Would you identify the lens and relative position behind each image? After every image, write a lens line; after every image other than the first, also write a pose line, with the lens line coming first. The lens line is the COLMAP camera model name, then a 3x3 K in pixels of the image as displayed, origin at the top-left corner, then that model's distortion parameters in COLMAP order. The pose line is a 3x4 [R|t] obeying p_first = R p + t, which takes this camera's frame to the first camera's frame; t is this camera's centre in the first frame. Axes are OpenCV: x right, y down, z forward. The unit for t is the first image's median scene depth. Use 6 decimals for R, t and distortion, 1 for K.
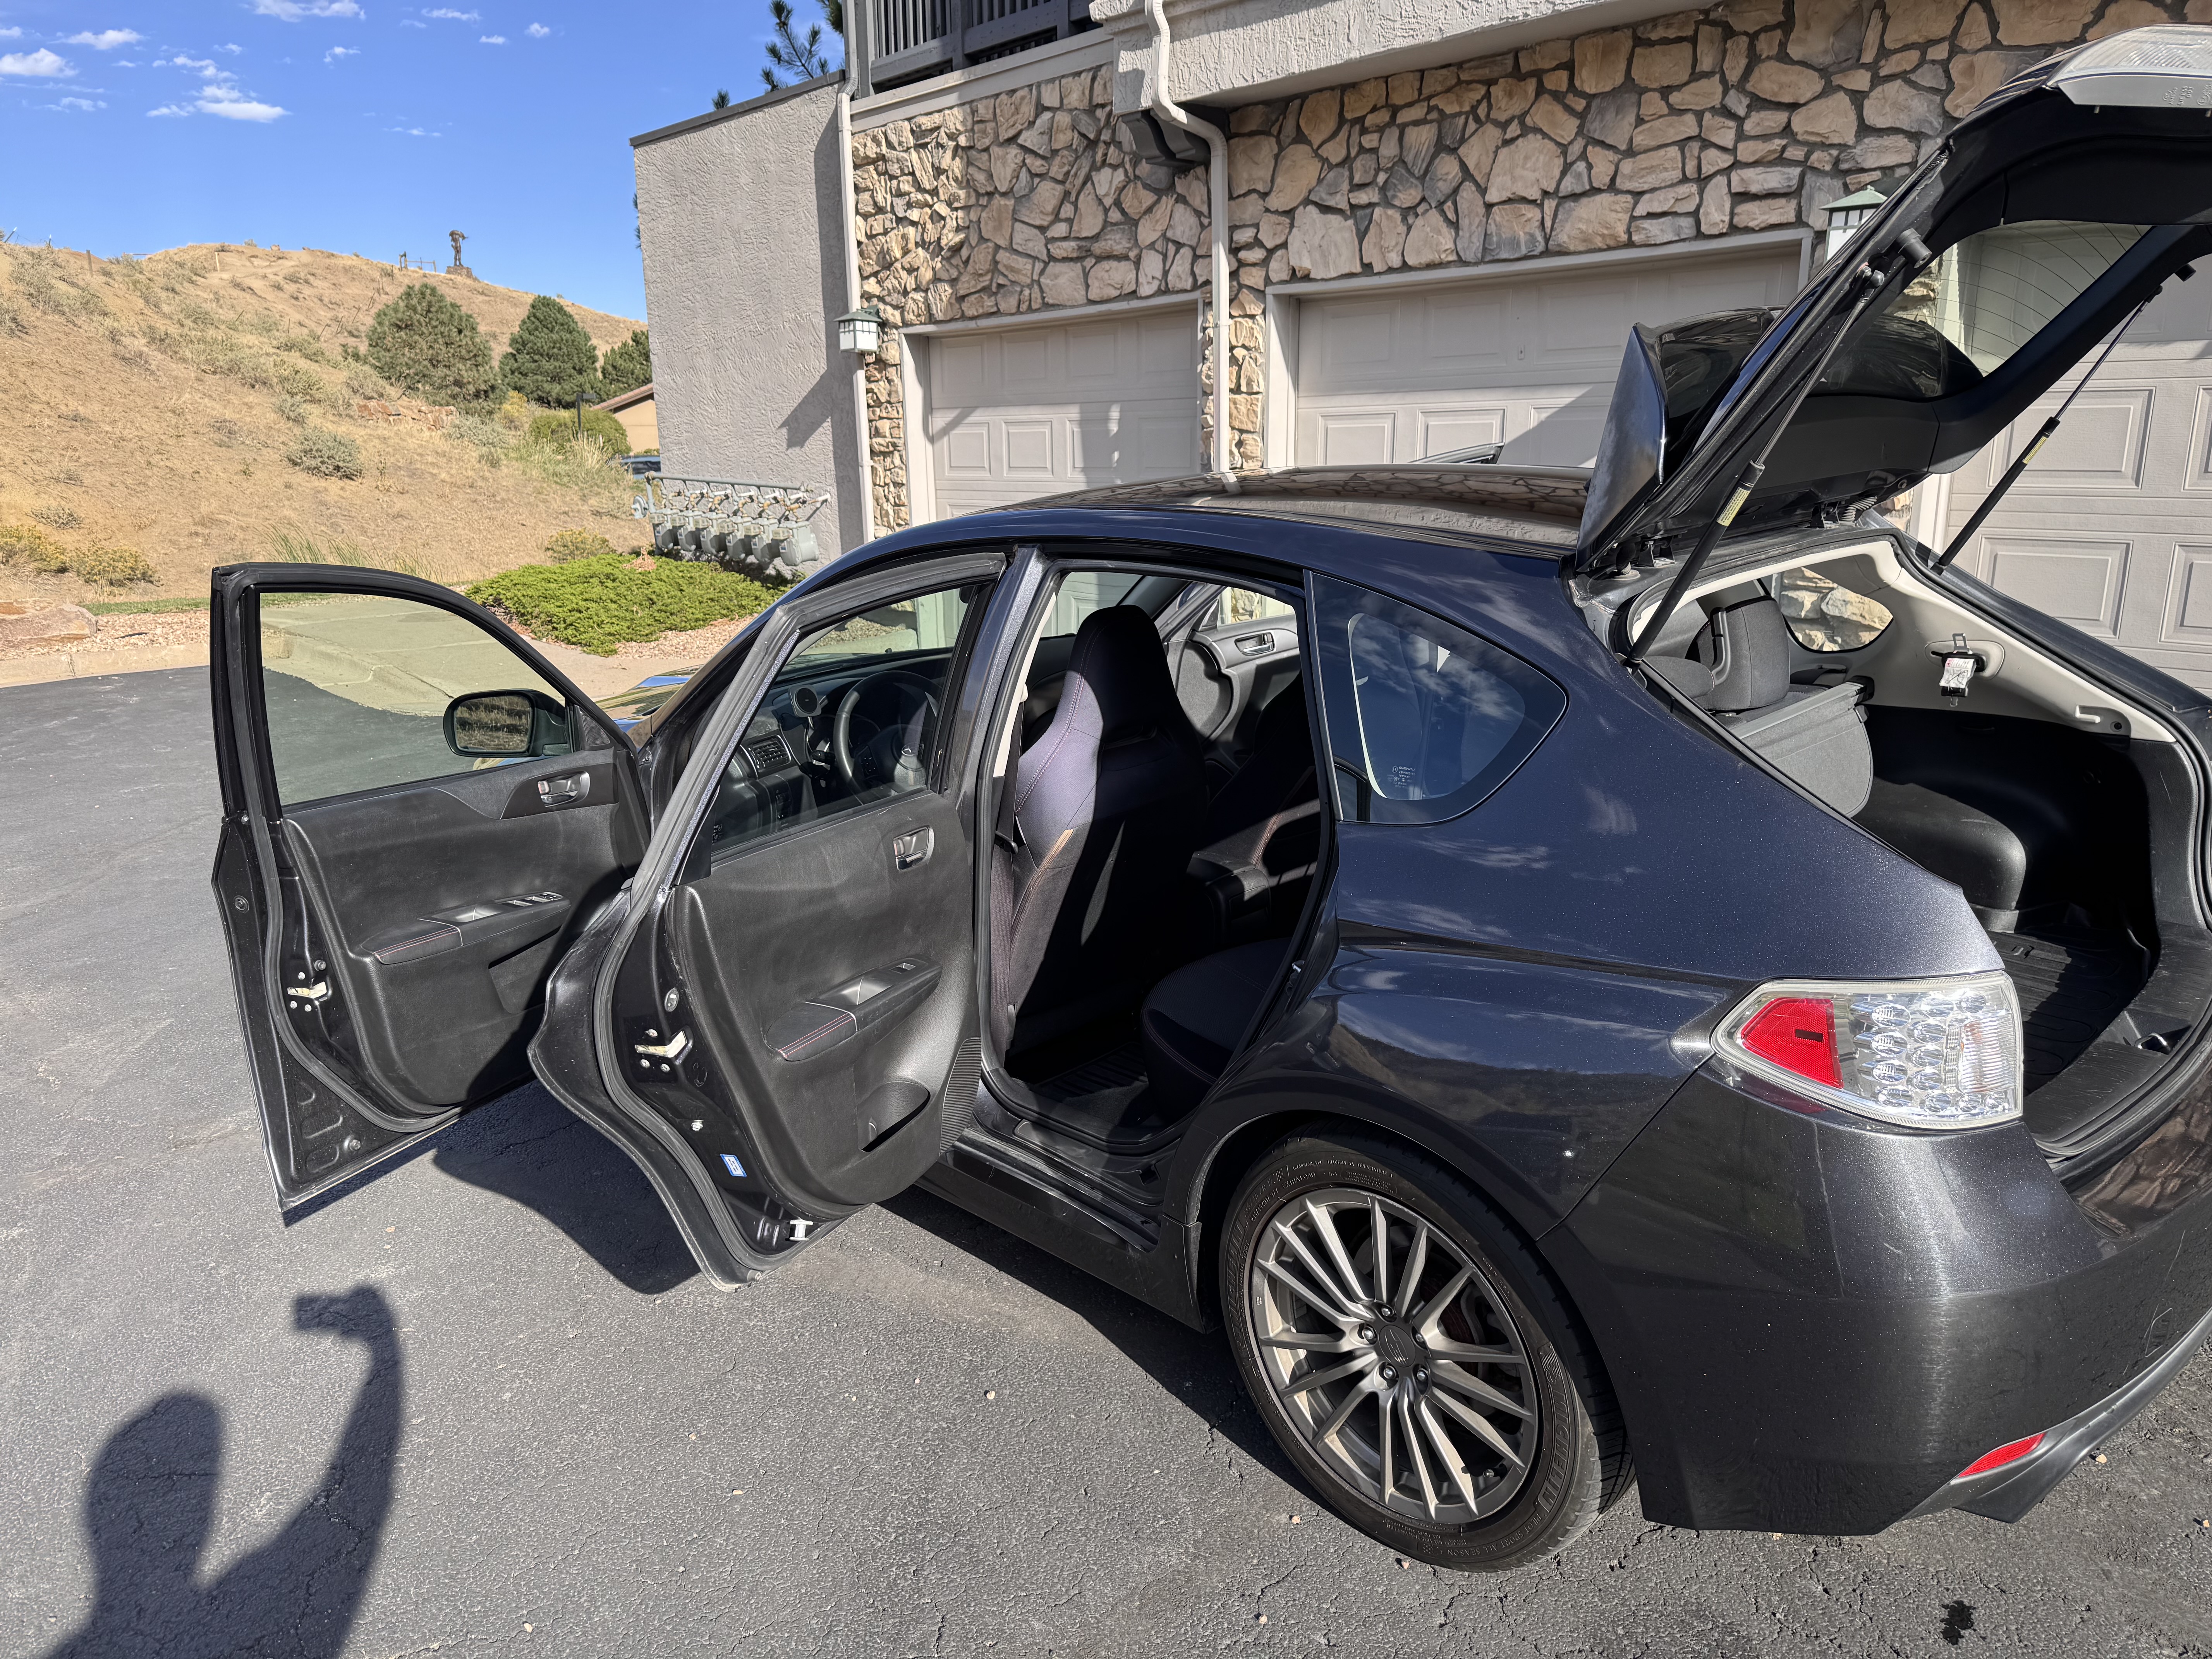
lens RADIAL K [[1547.1, 0, 1103.4], [0, 1547.1, 828.2], [0, 0, 1]] dist [-0.001653, -0.005580]
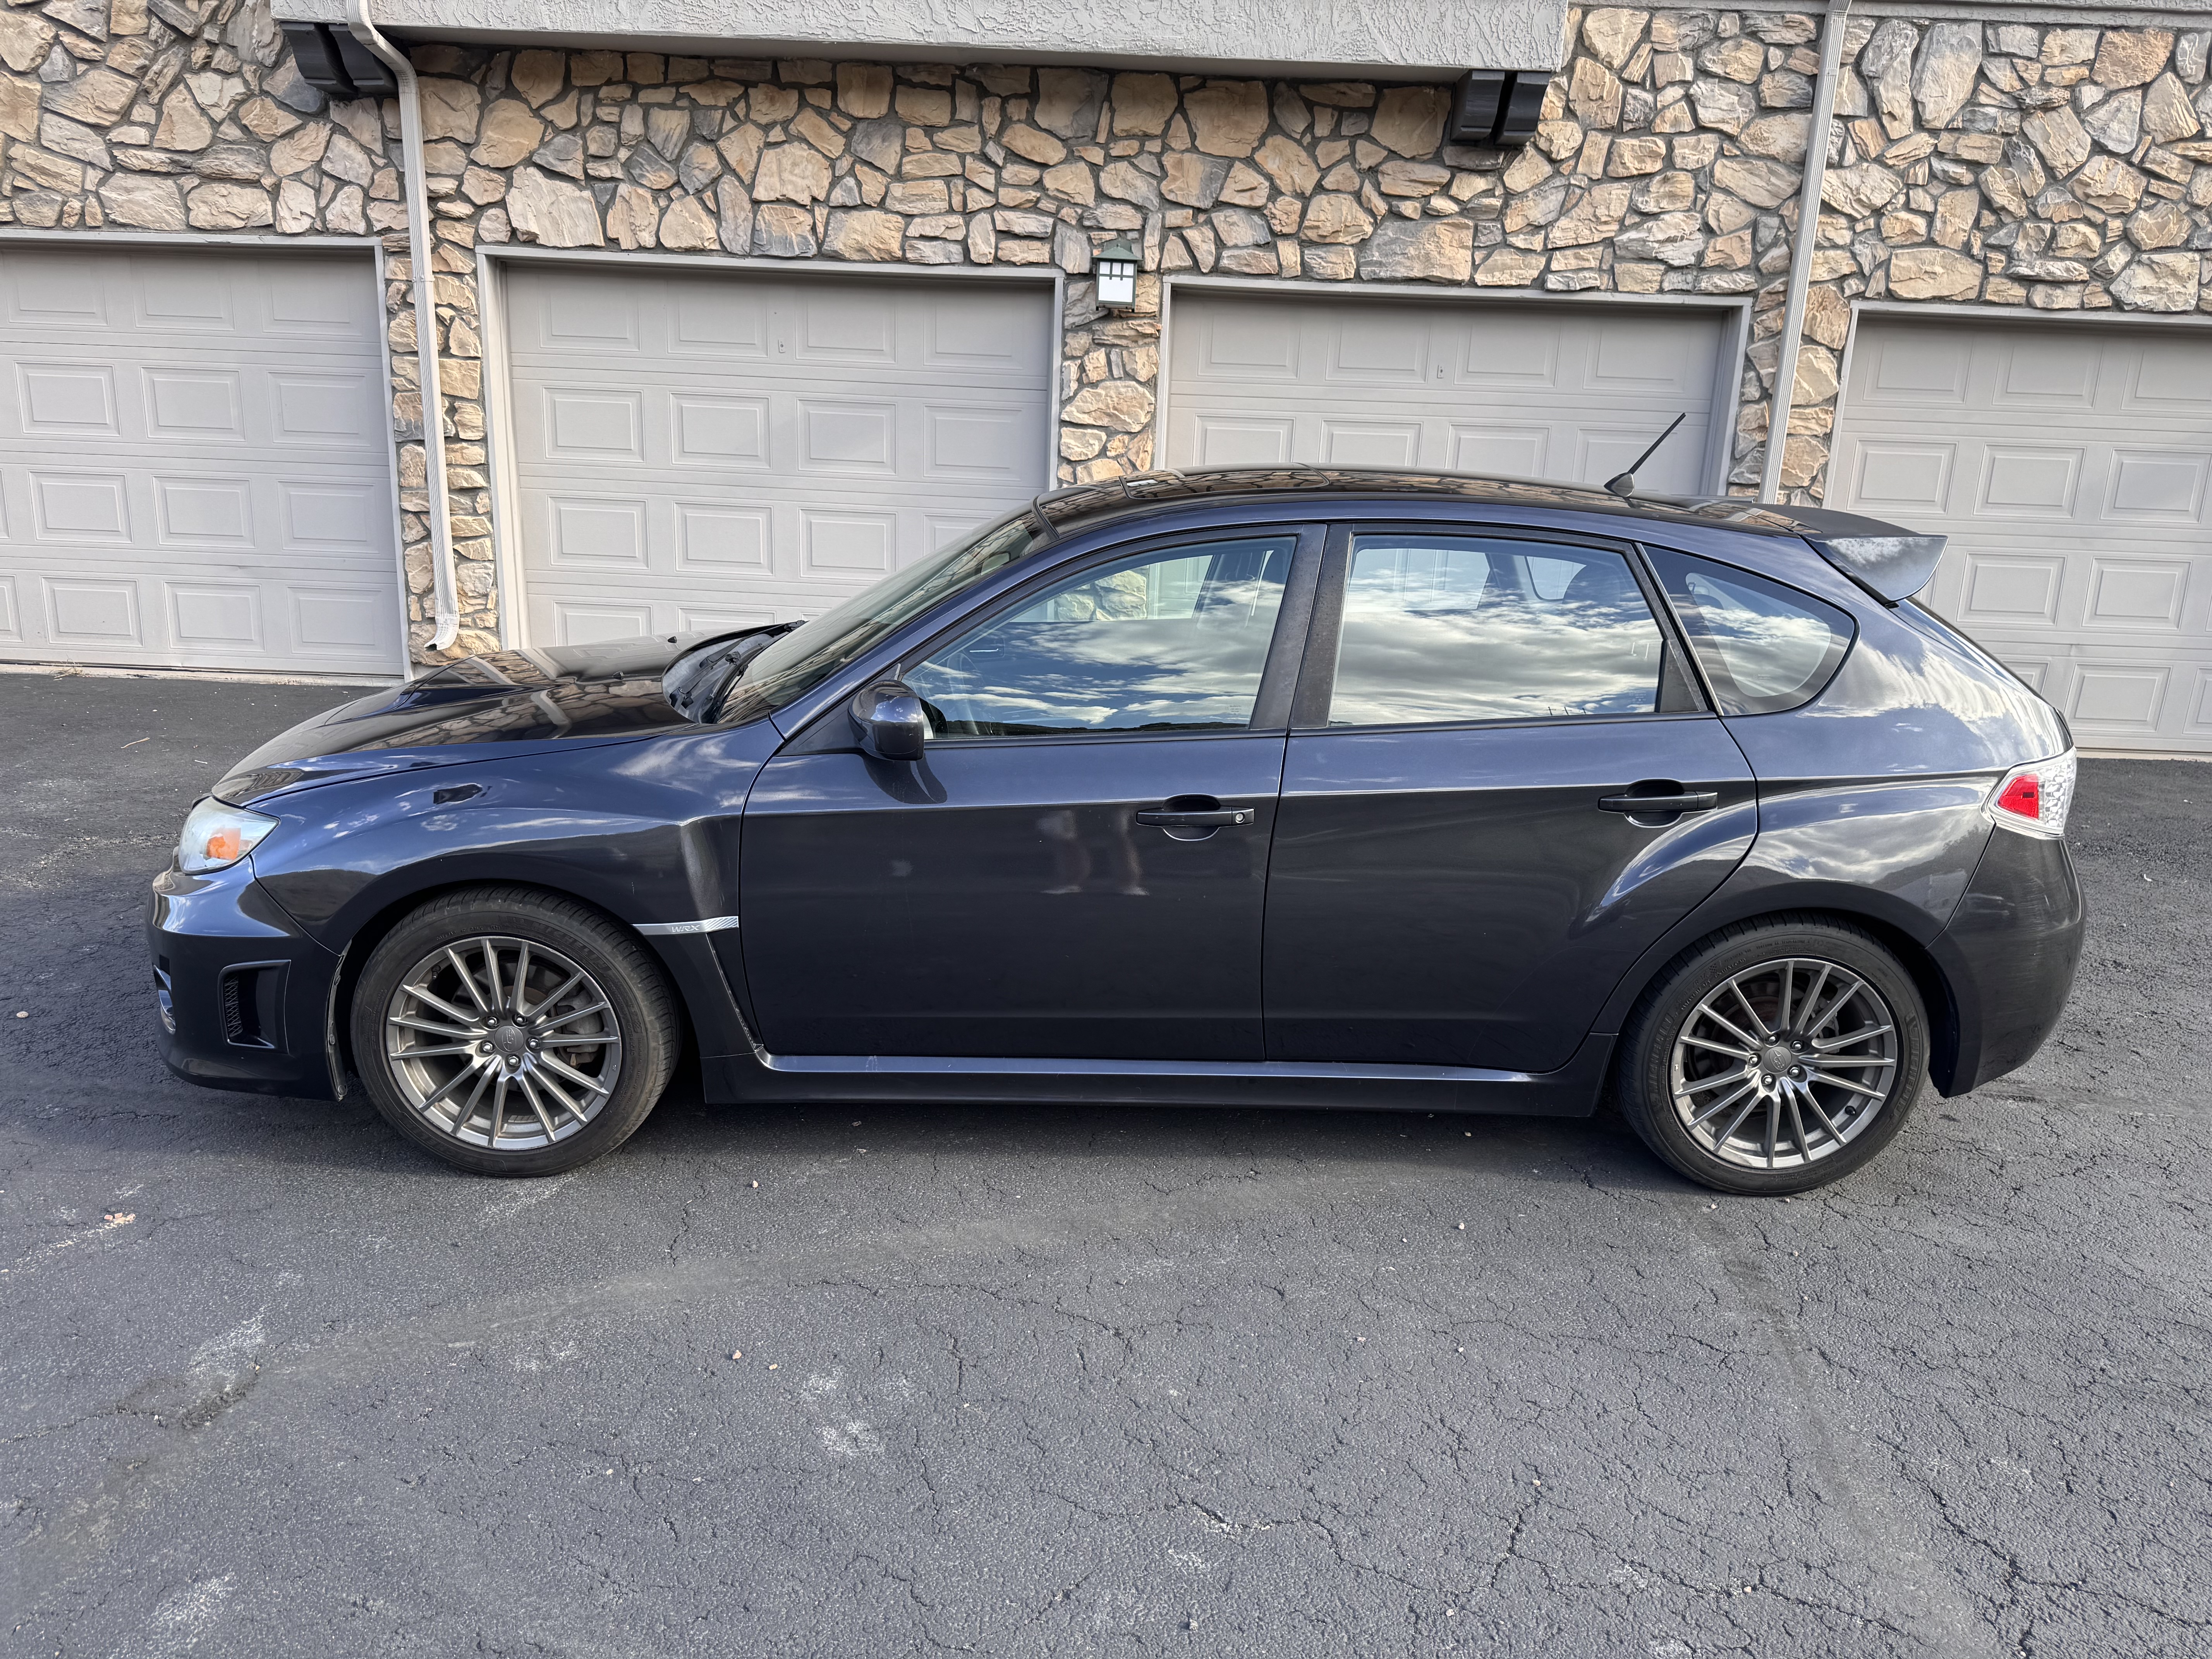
lens RADIAL K [[1547.1, 0, 1103.8], [0, 1547.1, 834.2], [0, 0, 1]] dist [-0.001653, -0.005580]
pose [[0.727701, -0.121463, 0.675054, -0.333671], [0.110684, 0.992091, 0.059192, -0.011237], [-0.676905, 0.031644, 0.735390, 0.076317]]
